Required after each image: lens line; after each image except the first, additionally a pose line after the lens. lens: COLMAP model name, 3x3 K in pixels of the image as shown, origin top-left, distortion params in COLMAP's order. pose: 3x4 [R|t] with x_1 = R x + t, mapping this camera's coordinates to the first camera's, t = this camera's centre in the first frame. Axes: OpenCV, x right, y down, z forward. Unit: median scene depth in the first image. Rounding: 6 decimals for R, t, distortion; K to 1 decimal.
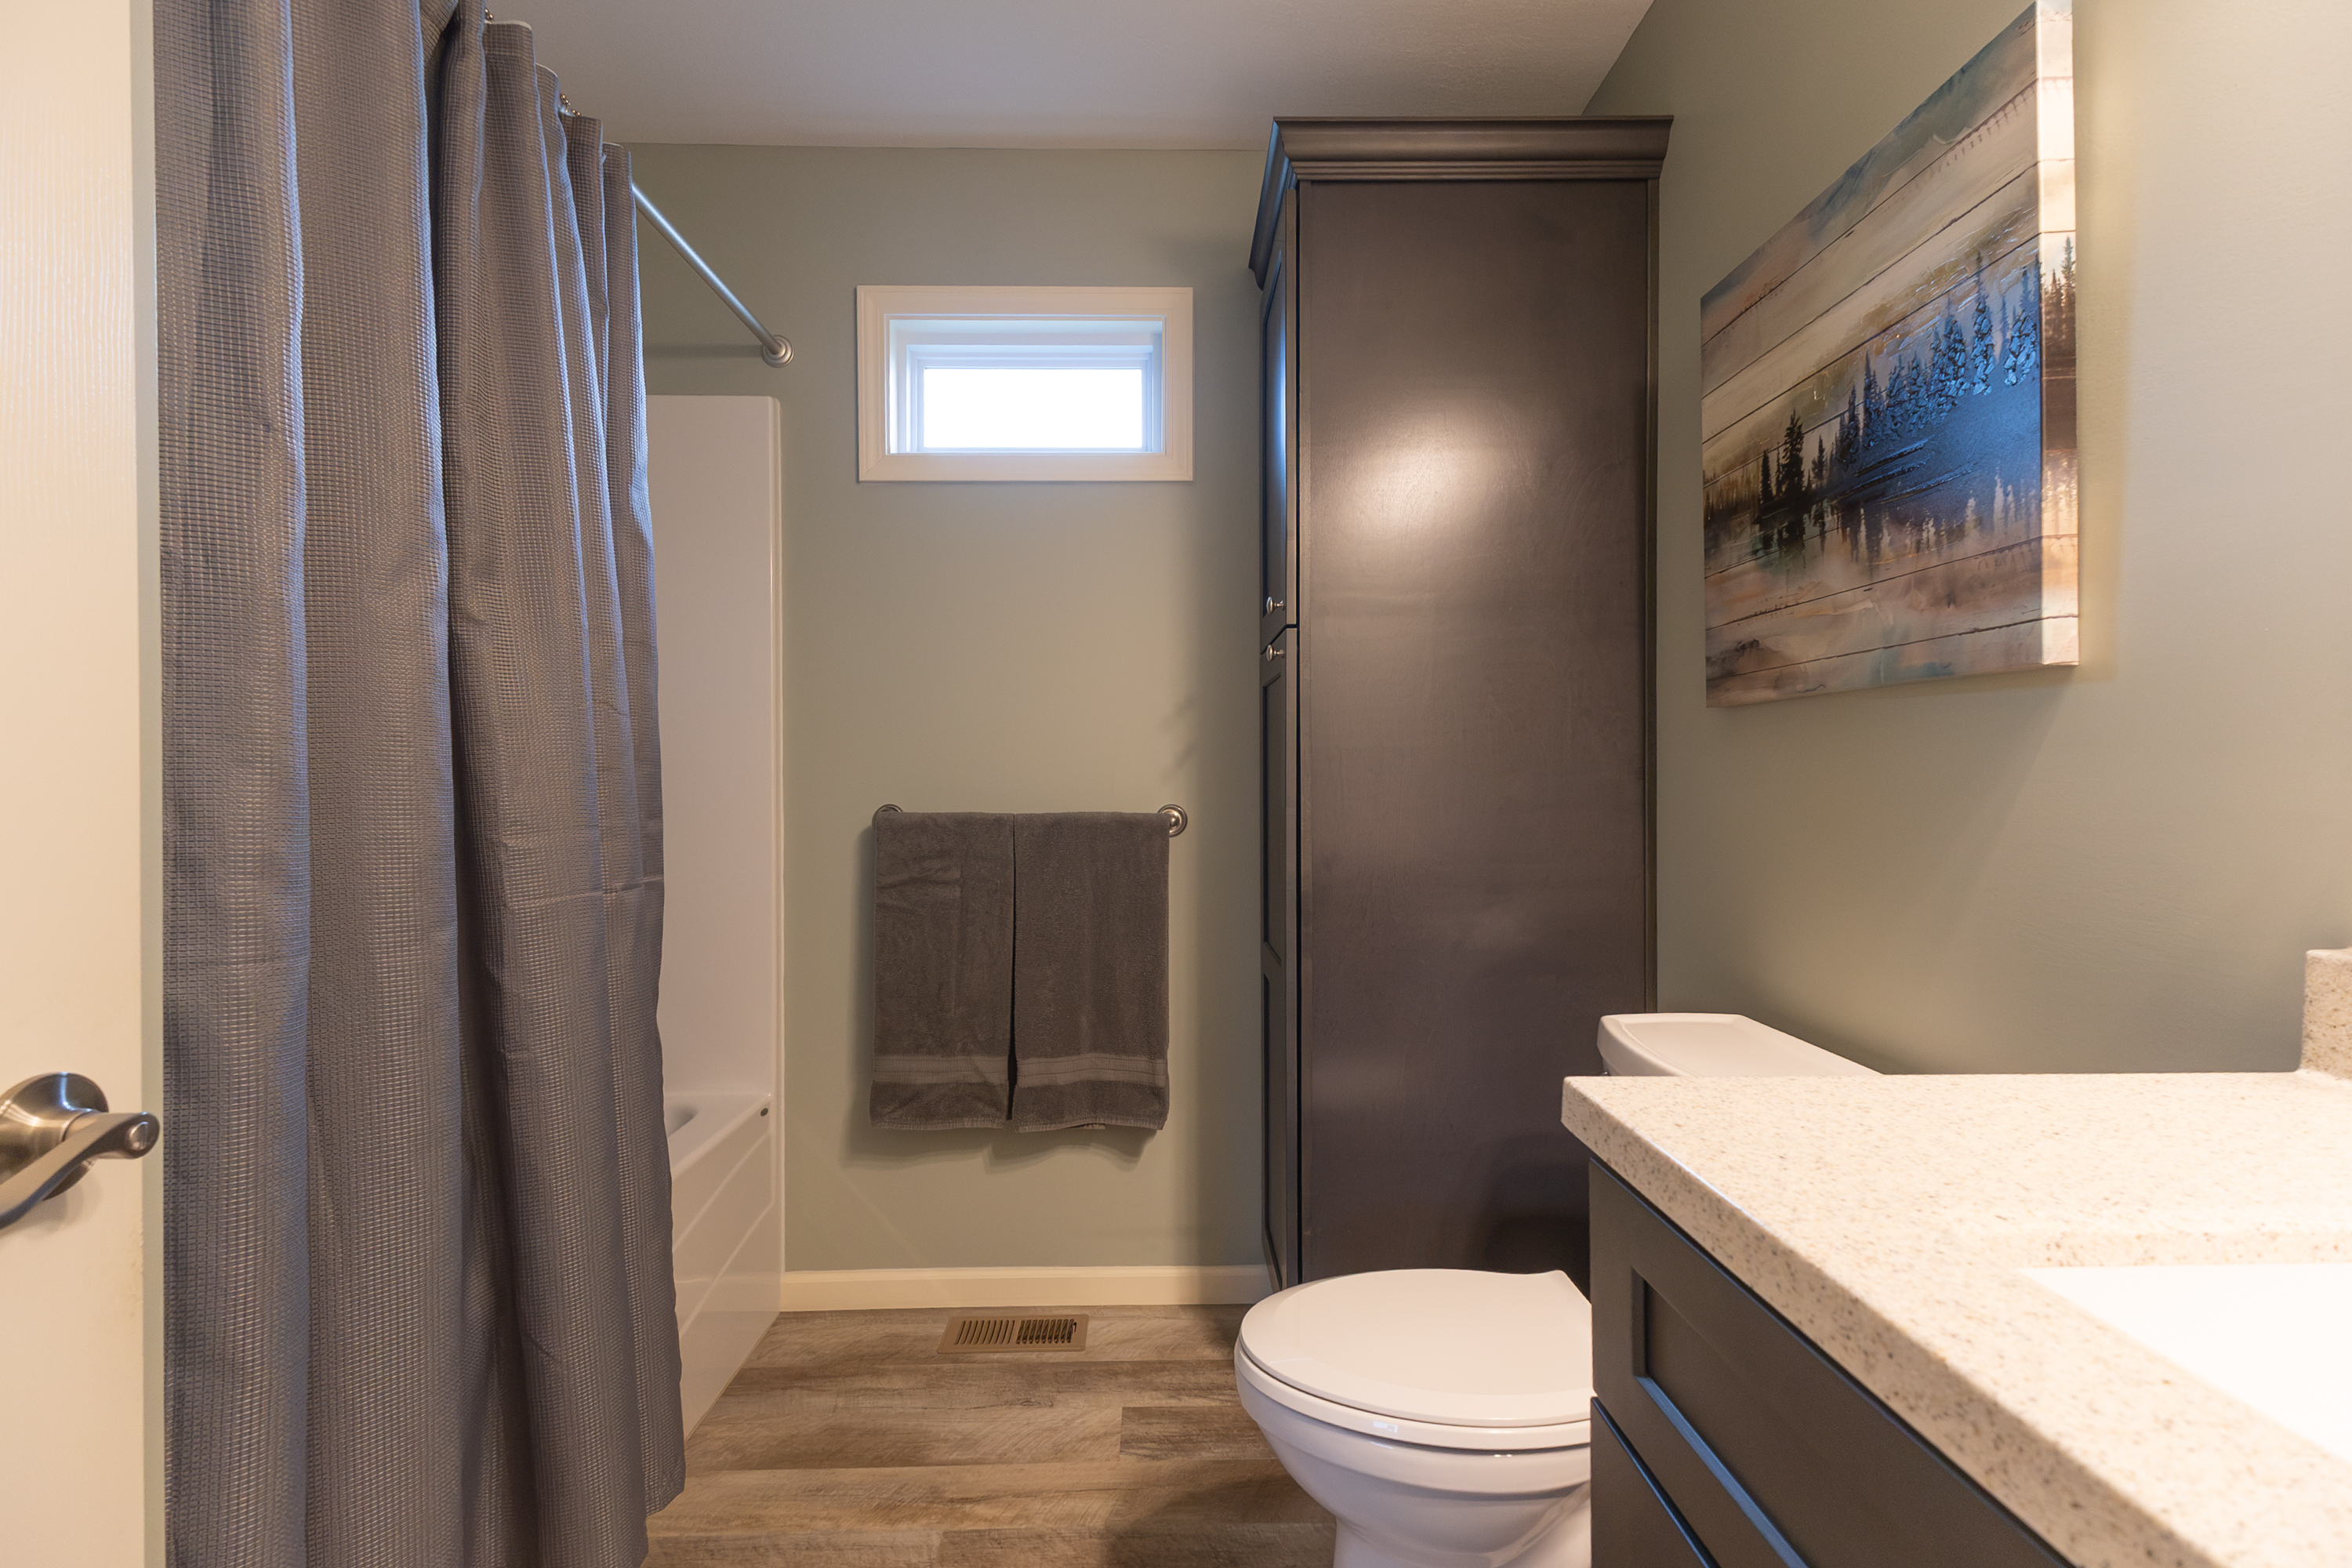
lens RADIAL K [[1076.0, 0, 1177.8], [0, 1076.0, 788.1], [0, 0, 1]] dist [0.026975, -0.005272]
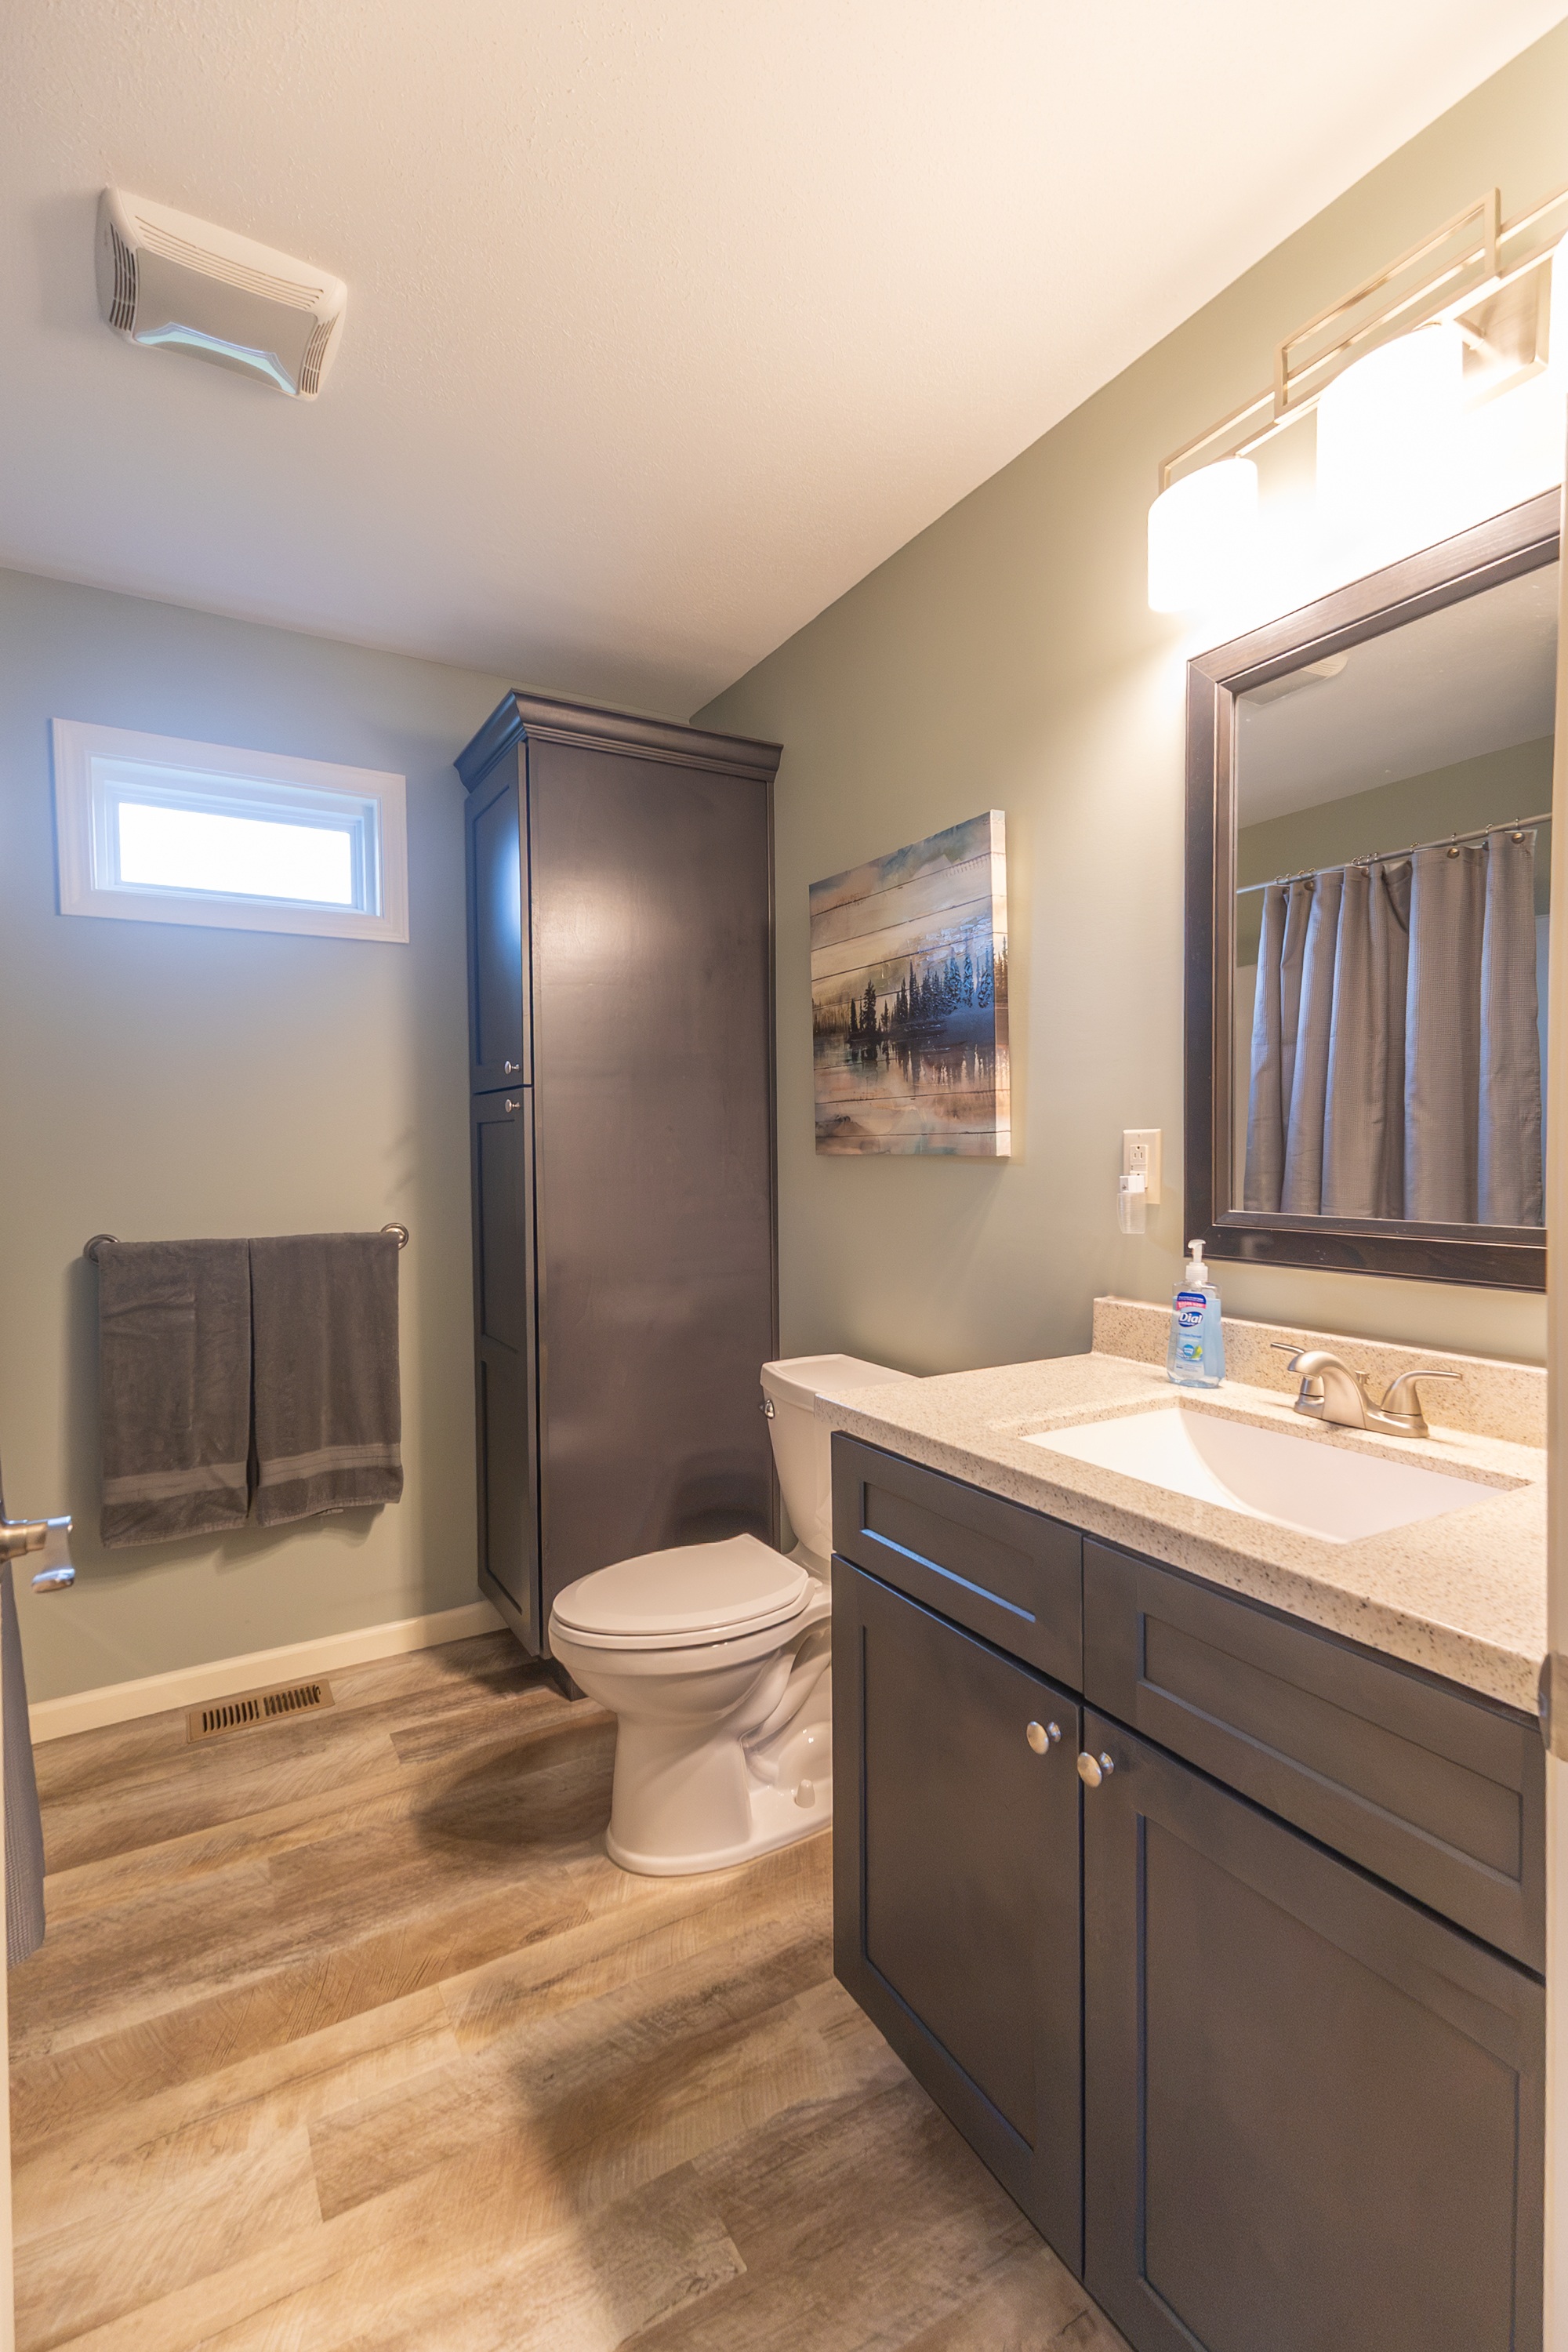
lens RADIAL K [[1076.0, 0, 784.0], [0, 1076.0, 1176.0], [0, 0, 1]] dist [0.026975, -0.005272]
pose [[0.872036, -0.018355, 0.489097, -0.279158], [0.010495, 0.999768, 0.018808, -0.070669], [-0.489329, -0.011269, 0.872027, -0.284190]]
